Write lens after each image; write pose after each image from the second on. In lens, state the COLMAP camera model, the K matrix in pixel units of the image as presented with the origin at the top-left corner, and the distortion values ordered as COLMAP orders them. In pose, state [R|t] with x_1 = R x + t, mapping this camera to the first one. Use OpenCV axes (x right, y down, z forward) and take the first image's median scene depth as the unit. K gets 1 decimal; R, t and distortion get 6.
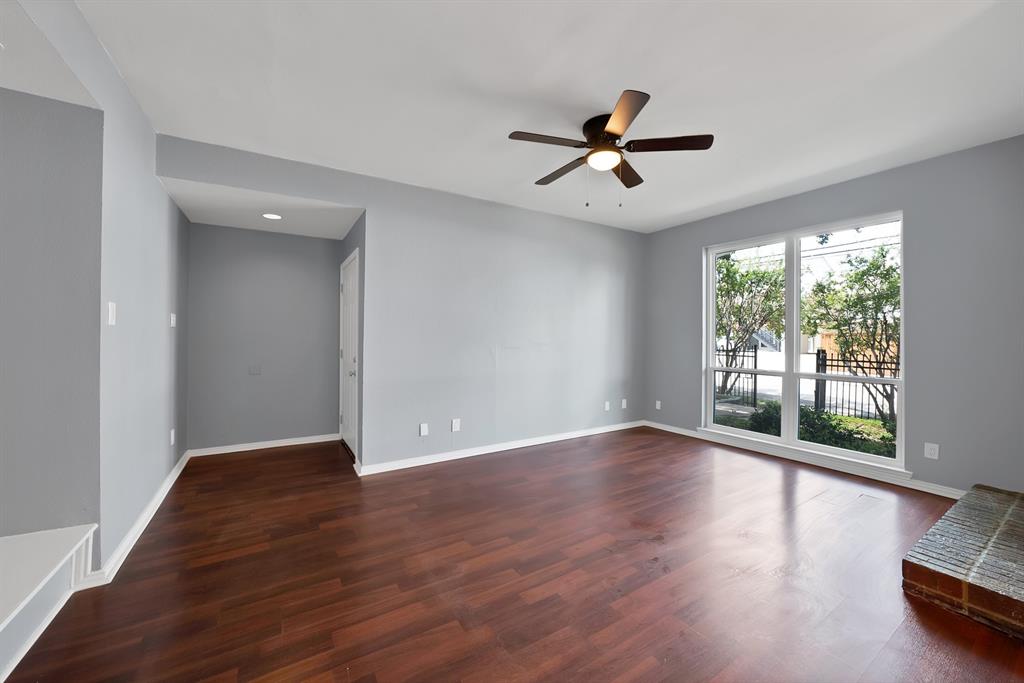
lens RADIAL K [[381.7, 0, 516.3], [0, 381.7, 332.4], [0, 0, 1]] dist [-0.019399, 0.005278]
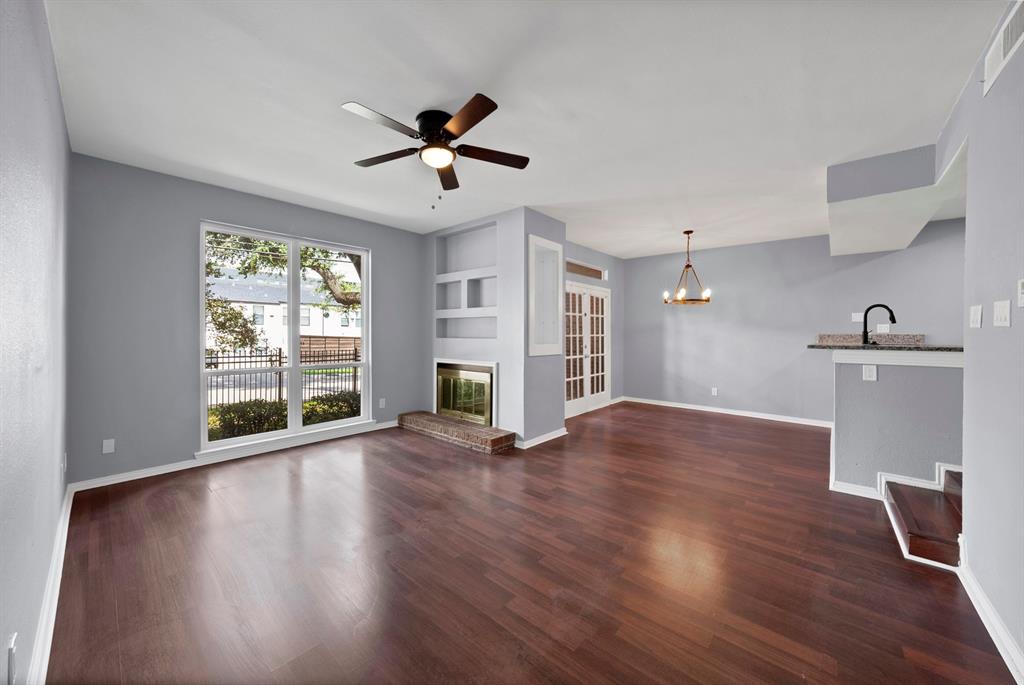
lens RADIAL K [[381.7, 0, 516.3], [0, 381.7, 333.4], [0, 0, 1]] dist [-0.019399, 0.005278]
pose [[-0.298235, -0.003332, 0.954487, -0.568207], [-0.015598, 0.999877, -0.001384, -0.000255], [-0.954365, -0.015301, -0.298250, 0.795421]]
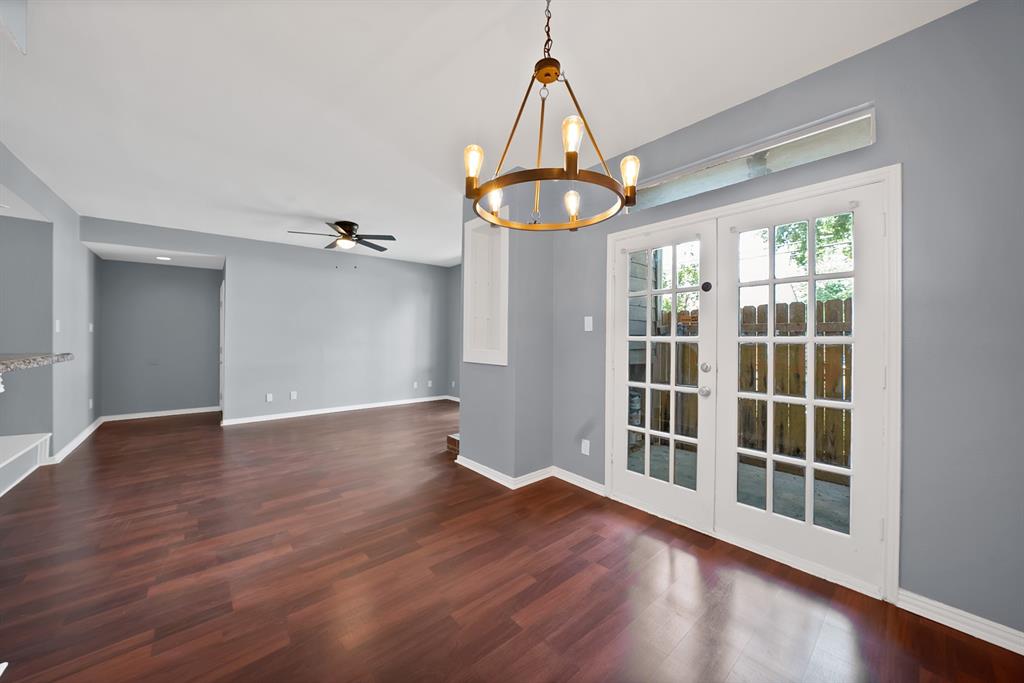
lens RADIAL K [[372.8, 0, 510.9], [0, 372.8, 336.7], [0, 0, 1]] dist [-0.027861, 0.005850]
pose [[0.991511, 0.000577, 0.130021, 0.583359], [-0.001408, 0.999979, 0.006304, -0.006850], [-0.130014, -0.006433, 0.991491, -0.676271]]
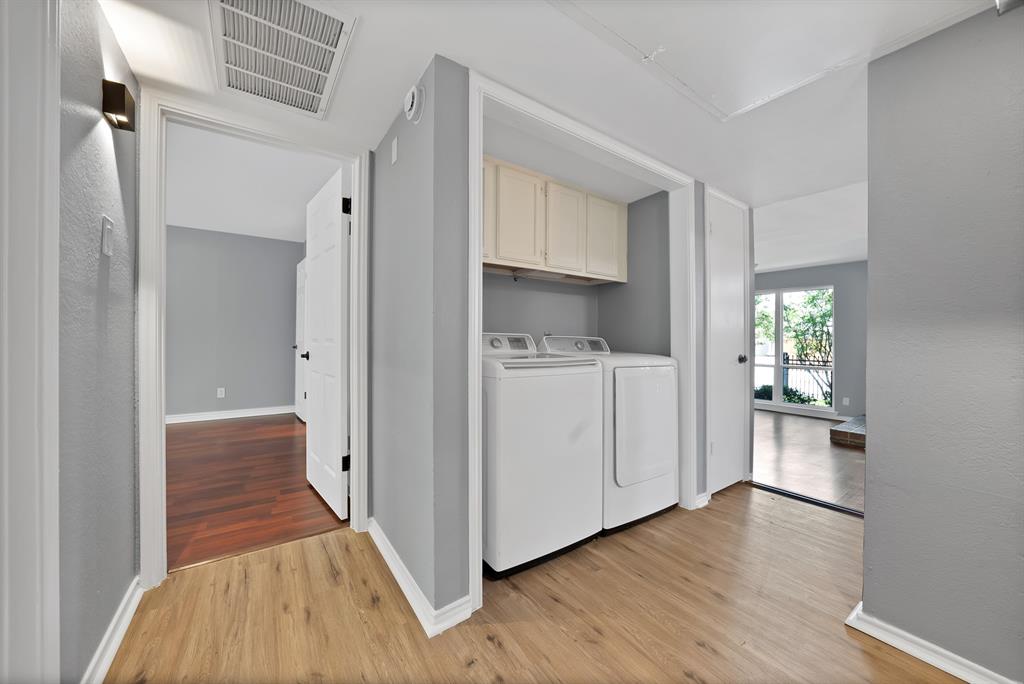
lens RADIAL K [[366.4, 0, 510.3], [0, 366.4, 336.9], [0, 0, 1]] dist [-0.028131, 0.005854]
pose [[0.998907, -0.000356, 0.046733, -0.740236], [0.000245, 0.999997, 0.002384, -0.044471], [-0.046734, -0.002369, 0.998905, -0.784267]]
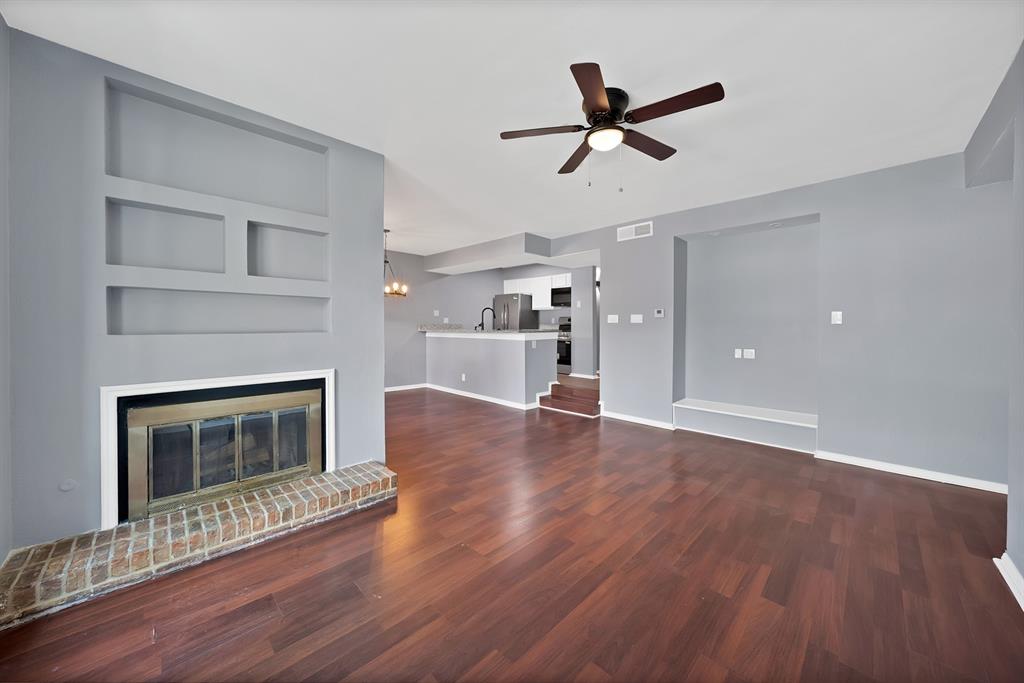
lens RADIAL K [[356.6, 0, 512.7], [0, 356.6, 328.5], [0, 0, 1]] dist [-0.024206, 0.000036]
pose [[-0.975655, -0.004672, -0.219263, 0.462302], [-0.004811, 0.999988, 0.000099, 0.005851], [0.219260, 0.001152, -0.975666, 1.303093]]
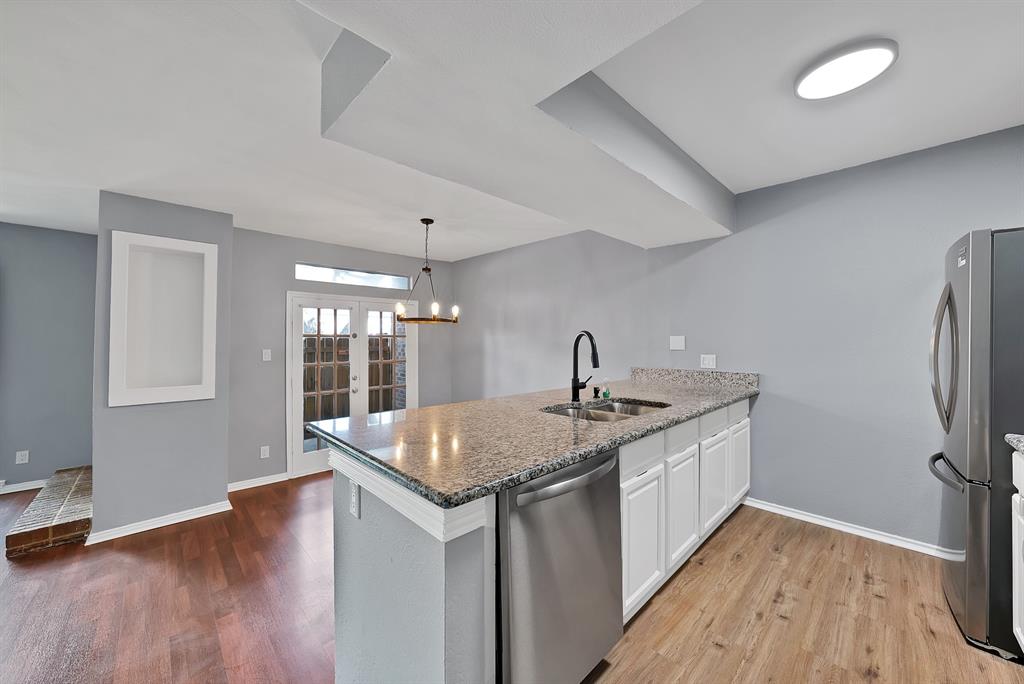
lens RADIAL K [[372.8, 0, 510.9], [0, 372.8, 337.2], [0, 0, 1]] dist [-0.027861, 0.005850]
pose [[-0.213068, 0.004450, 0.977027, -0.383292], [-0.010950, 0.999916, -0.006942, -0.088097], [-0.976976, -0.012177, -0.213001, -0.305585]]
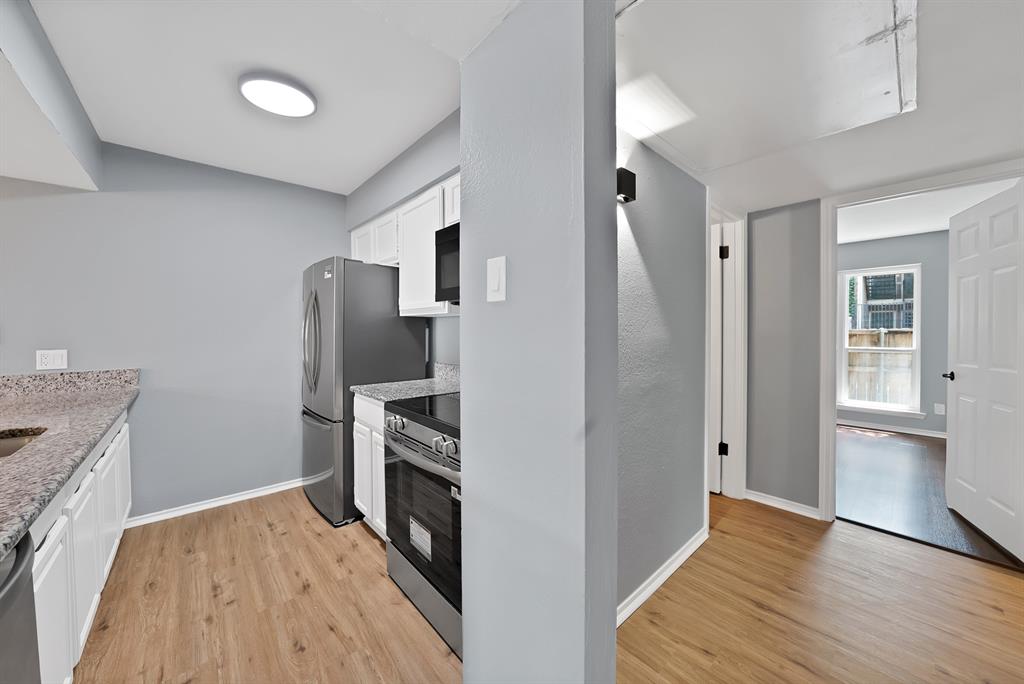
lens RADIAL K [[366.4, 0, 510.3], [0, 366.4, 336.9], [0, 0, 1]] dist [-0.028131, 0.005854]
pose [[-0.985756, 0.002761, -0.168160, -0.281118], [0.000783, 0.999930, 0.011829, -0.086503], [0.168181, 0.011529, -0.985689, -0.235333]]
